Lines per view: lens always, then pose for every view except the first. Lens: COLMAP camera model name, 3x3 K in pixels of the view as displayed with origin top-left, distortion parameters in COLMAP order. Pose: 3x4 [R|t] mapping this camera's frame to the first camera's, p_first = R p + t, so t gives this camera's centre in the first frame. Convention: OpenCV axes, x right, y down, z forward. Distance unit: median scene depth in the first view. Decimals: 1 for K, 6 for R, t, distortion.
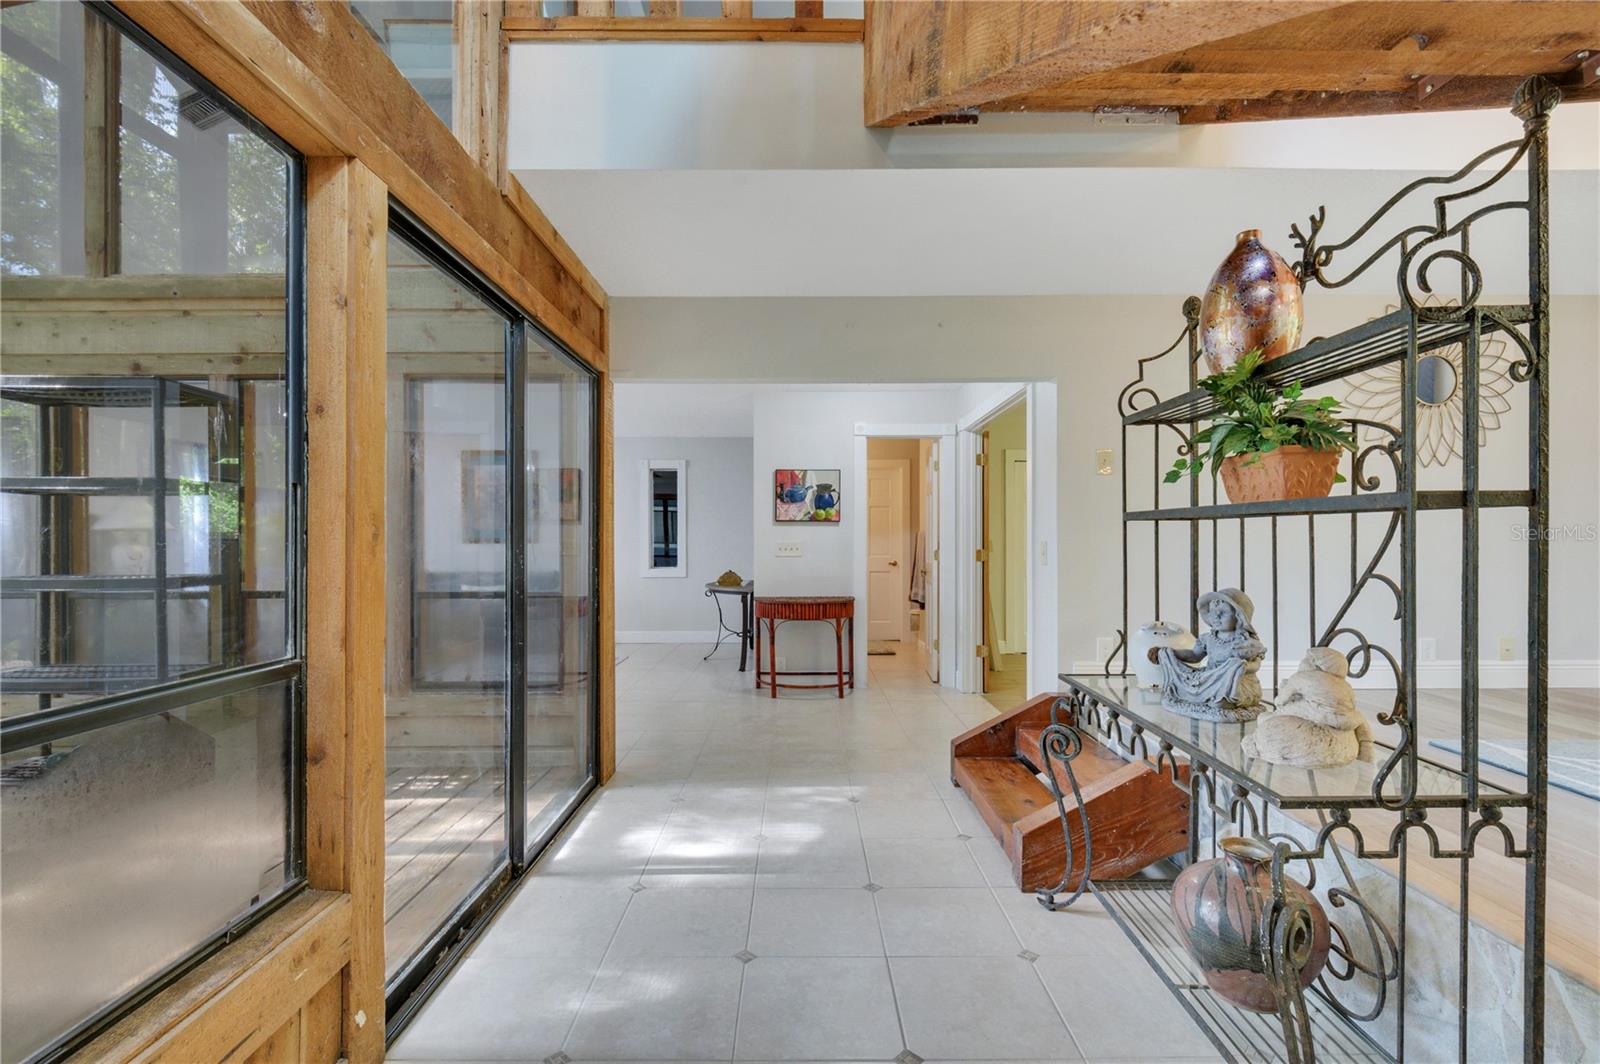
lens RADIAL K [[712.8, 0, 803.0], [0, 712.8, 538.7], [0, 0, 1]] dist [0.008096, -0.009541]
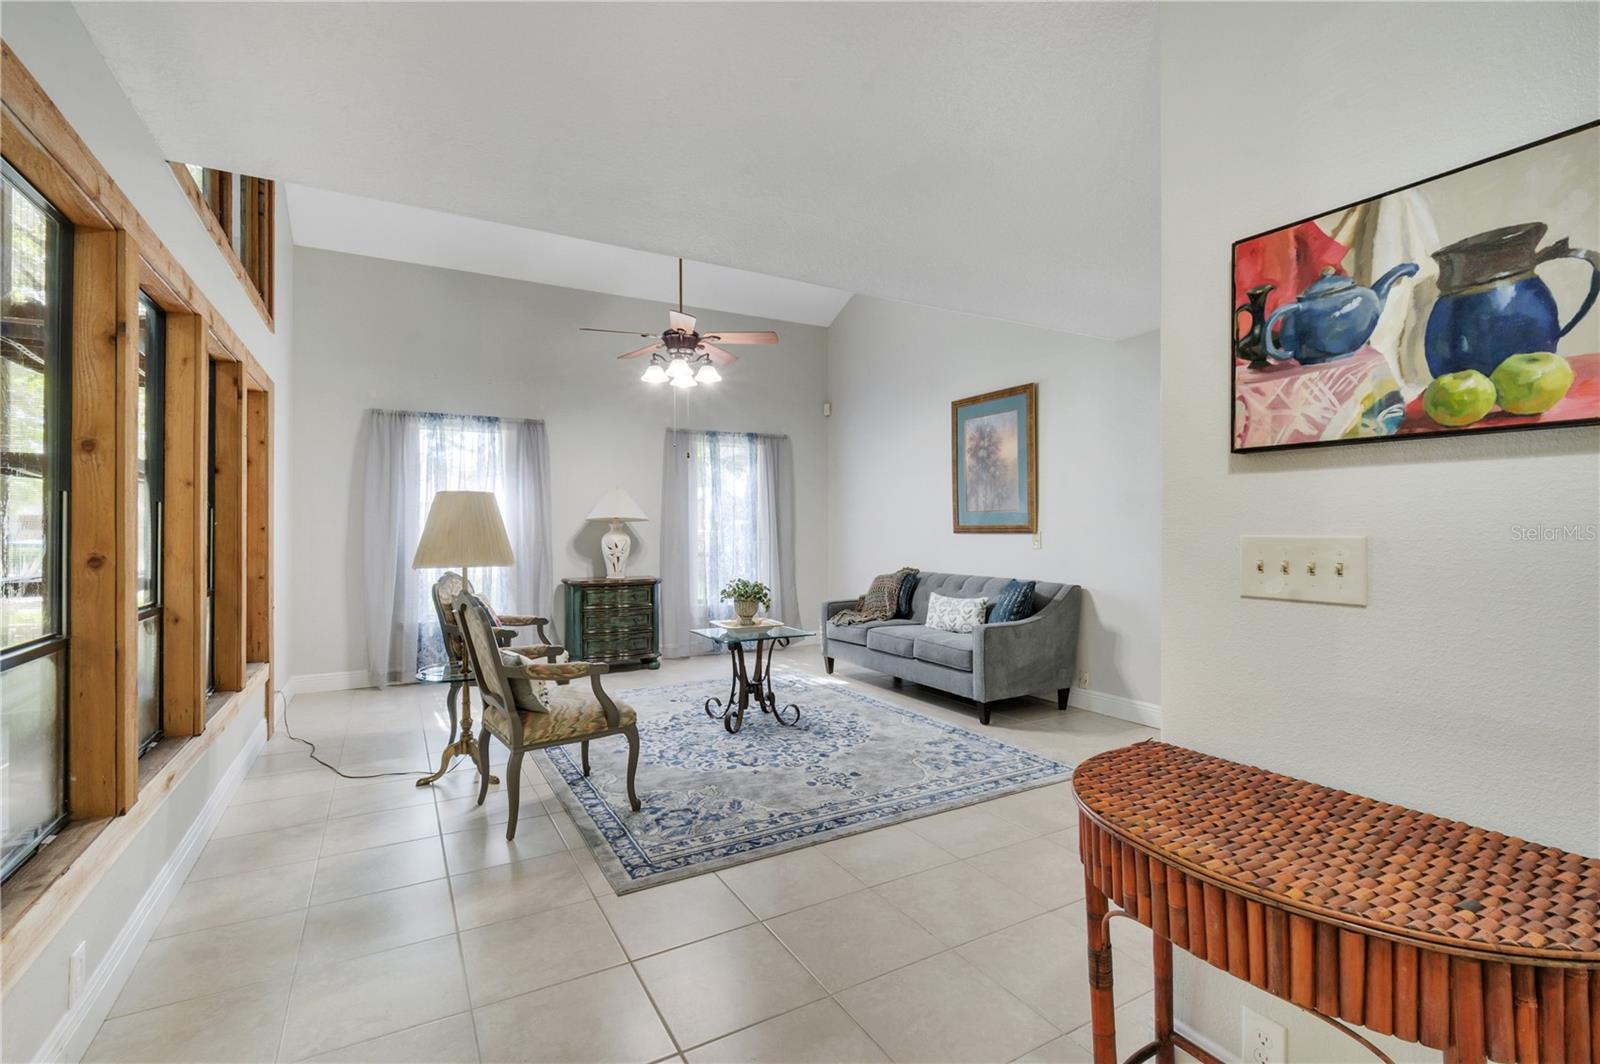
lens RADIAL K [[725.3, 0, 805.4], [0, 725.3, 524.2], [0, 0, 1]] dist [-0.001033, -0.000687]
pose [[0.492772, -0.006984, -0.870131, 0.110412], [0.005965, 0.999971, -0.004649, 0.000039], [0.870138, -0.002899, 0.492799, 0.775250]]
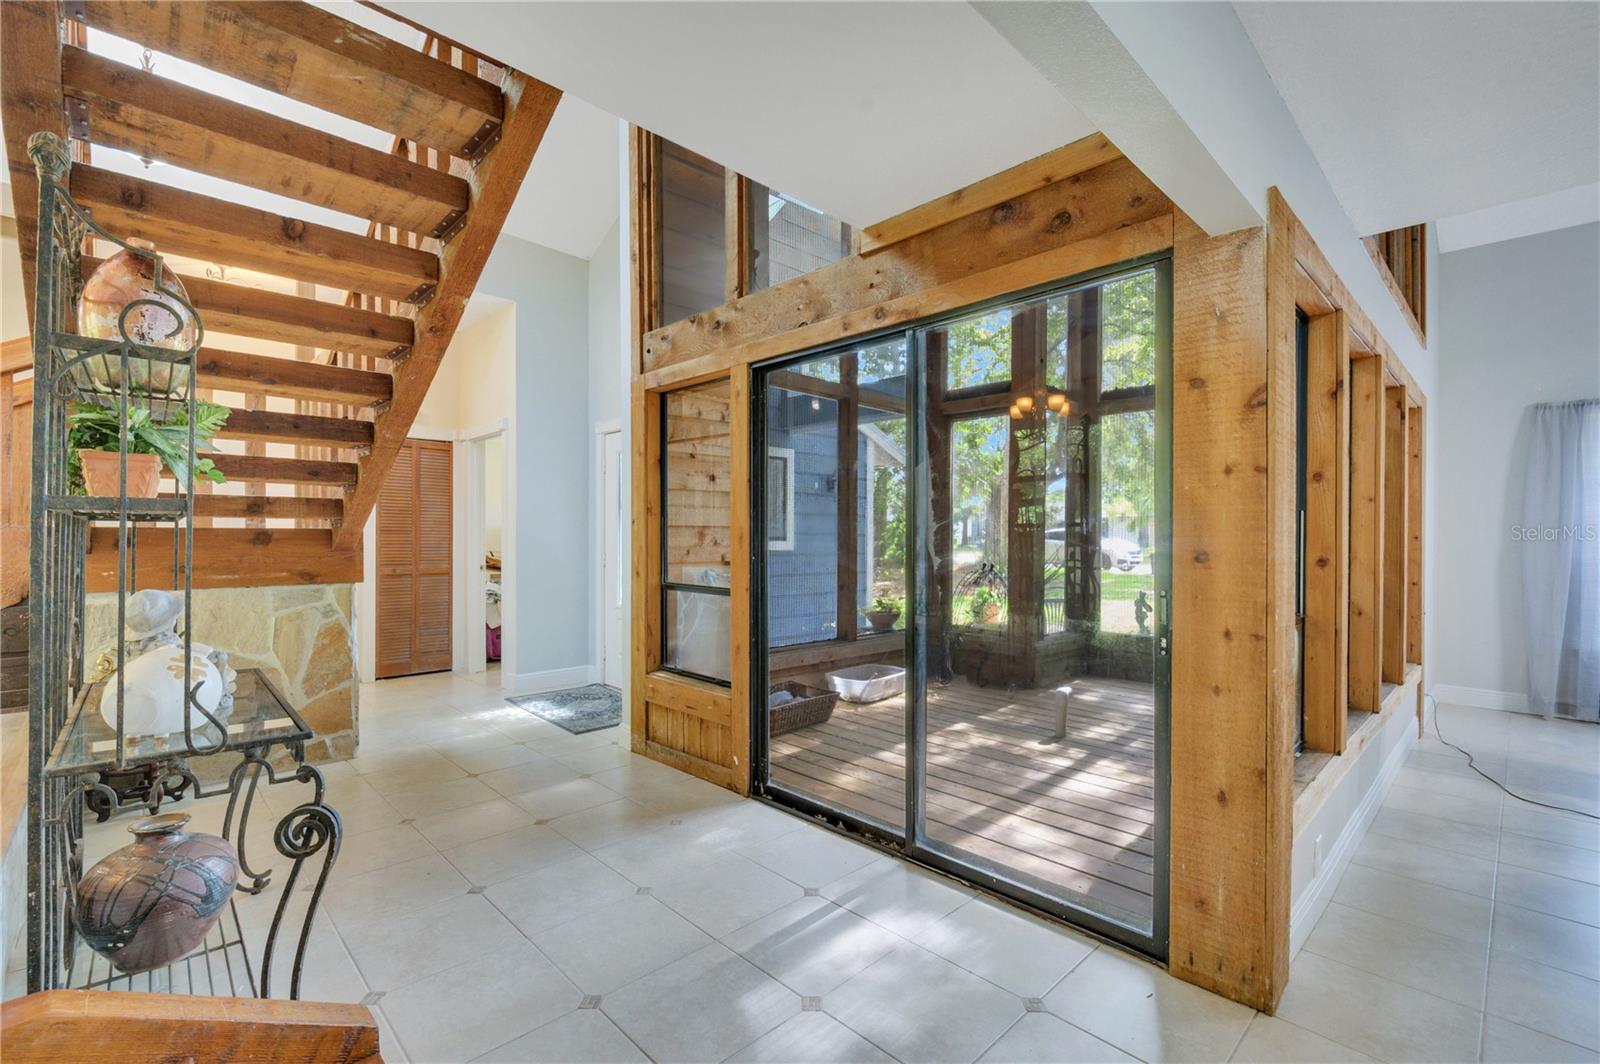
lens RADIAL K [[704.1, 0, 799.8], [0, 704.1, 540.7], [0, 0, 1]] dist [-0.008195, -0.000216]
pose [[-0.724988, 0.001387, -0.688760, 0.198053], [-0.000594, 0.999996, 0.002639, -0.000411], [0.688761, 0.002323, -0.724984, 0.746647]]
